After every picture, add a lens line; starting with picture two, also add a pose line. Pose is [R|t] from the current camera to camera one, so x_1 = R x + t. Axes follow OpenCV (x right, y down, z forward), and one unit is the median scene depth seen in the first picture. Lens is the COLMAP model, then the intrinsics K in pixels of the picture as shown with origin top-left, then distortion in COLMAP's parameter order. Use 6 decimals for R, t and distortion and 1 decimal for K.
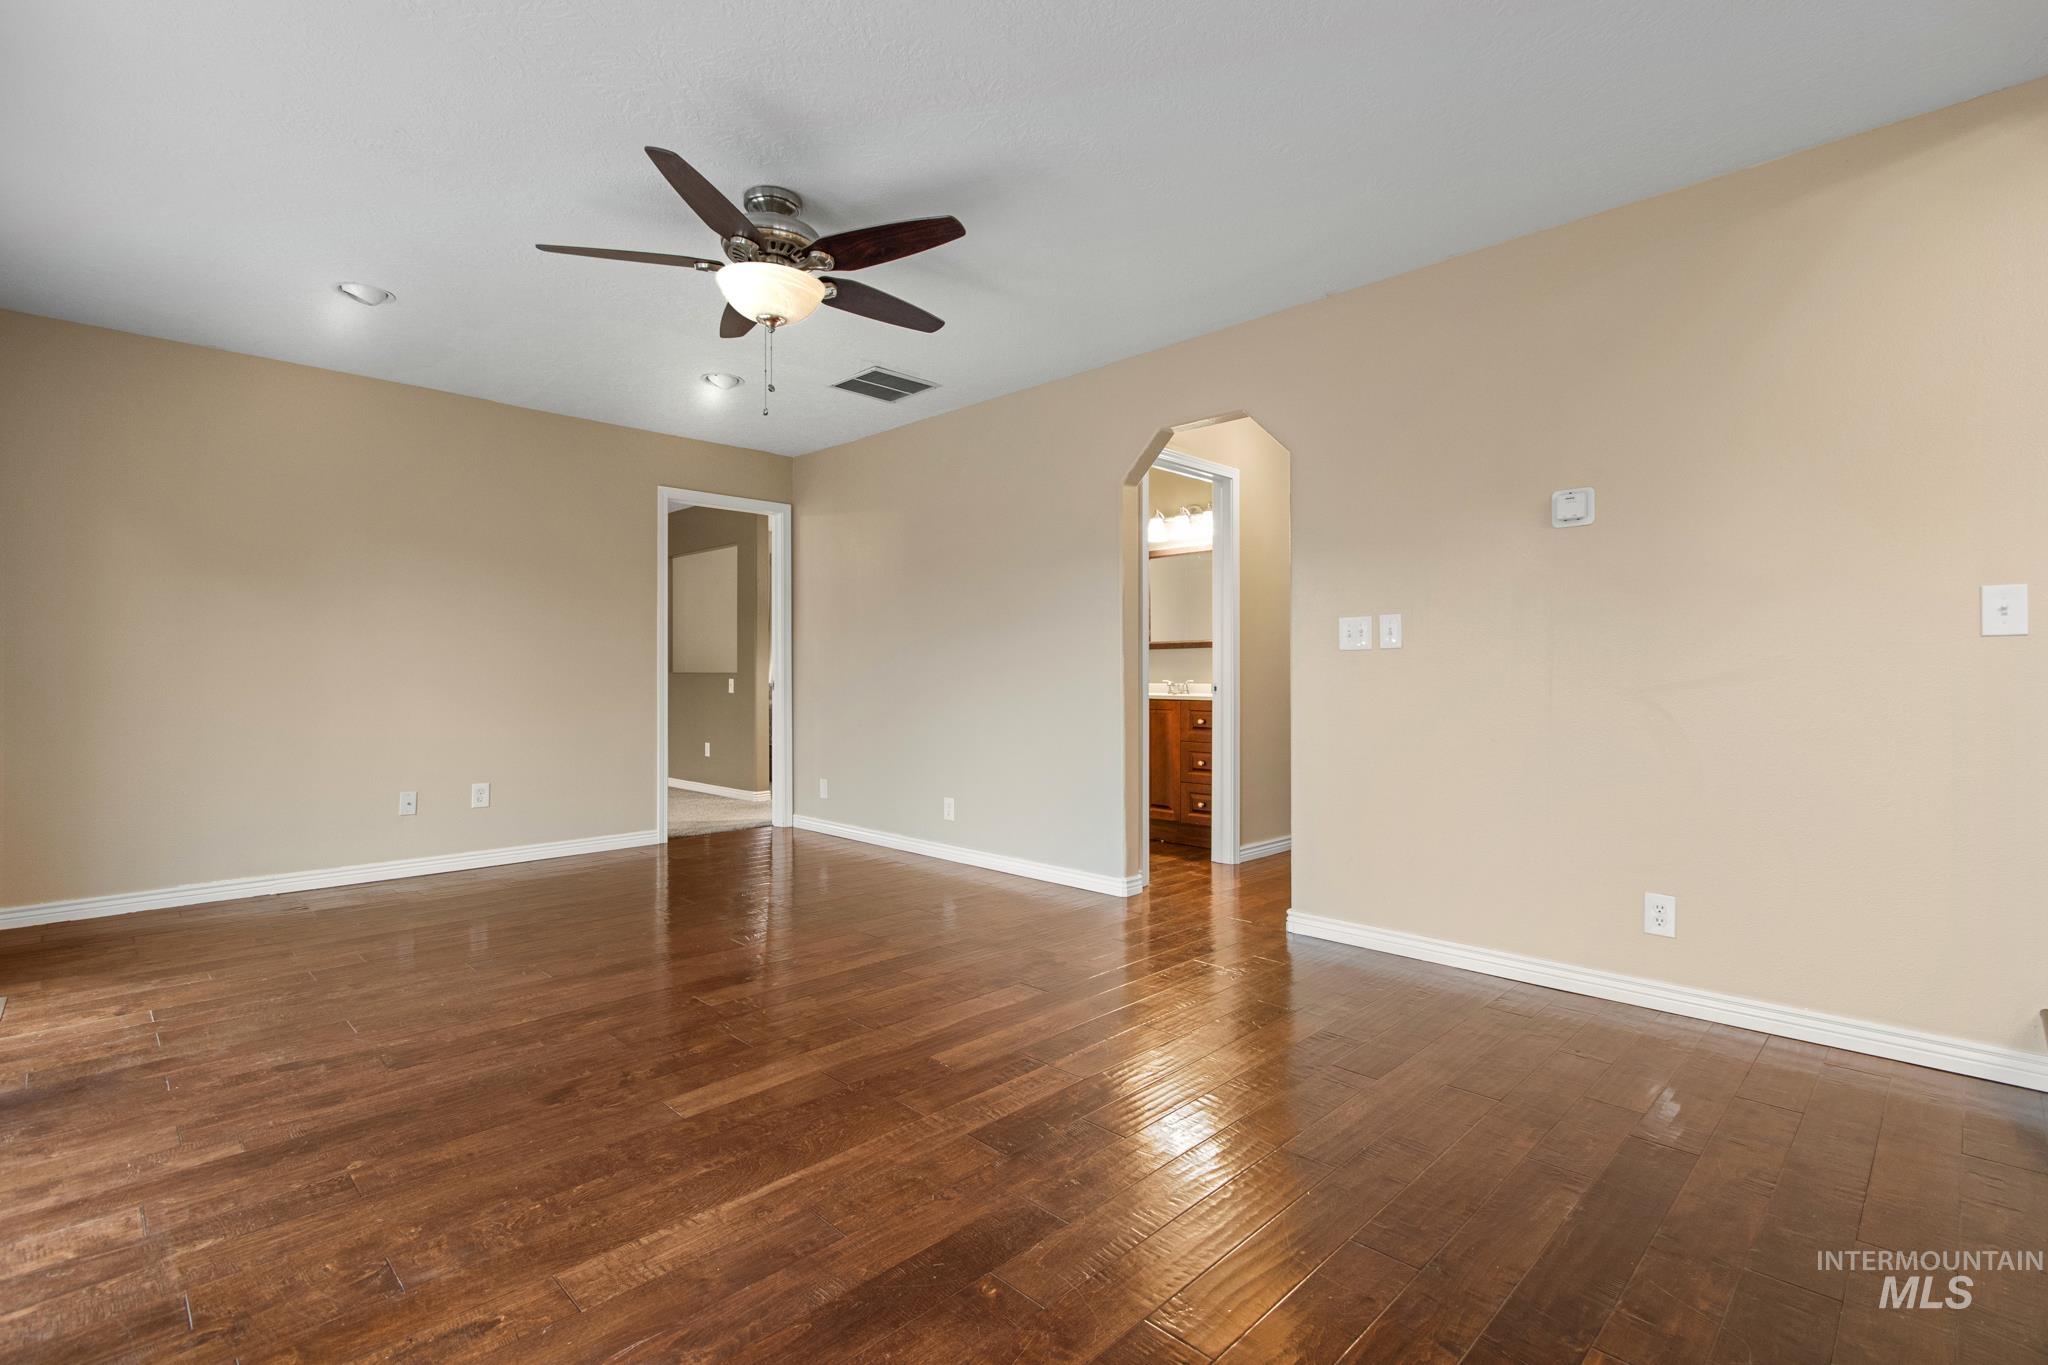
lens RADIAL K [[954.0, 0, 1031.3], [0, 954.0, 675.0], [0, 0, 1]] dist [0.000445, -0.000948]
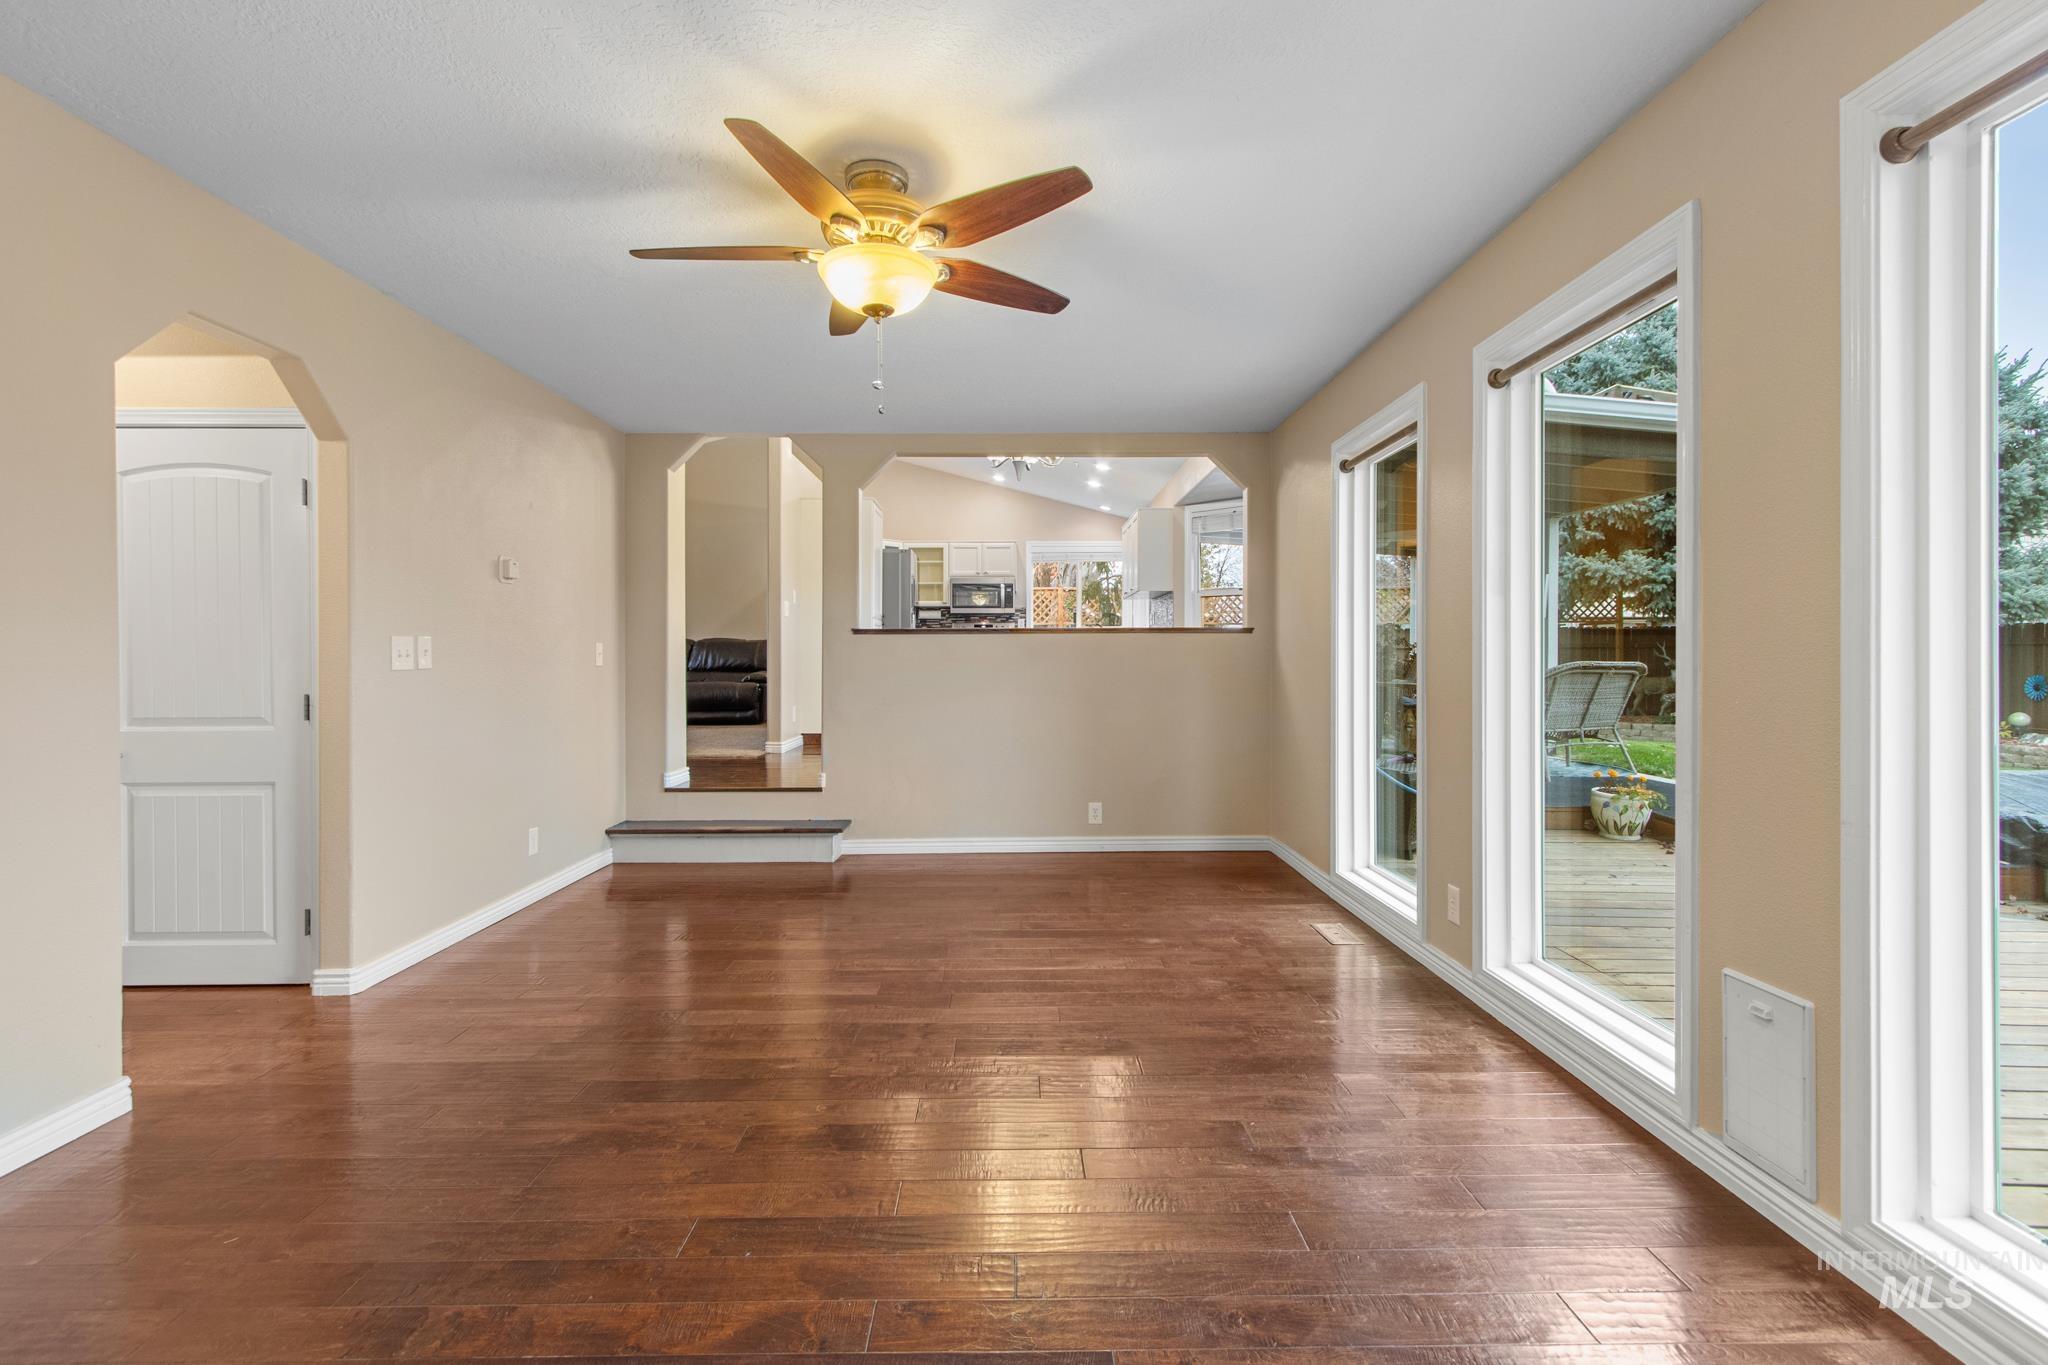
lens RADIAL K [[954.0, 0, 1026.6], [0, 954.0, 669.5], [0, 0, 1]] dist [0.000445, -0.000948]
pose [[-0.715592, -0.004774, 0.698503, -1.193271], [0.004016, 0.999932, 0.010949, -0.051433], [-0.698507, 0.010640, -0.715524, 1.845718]]
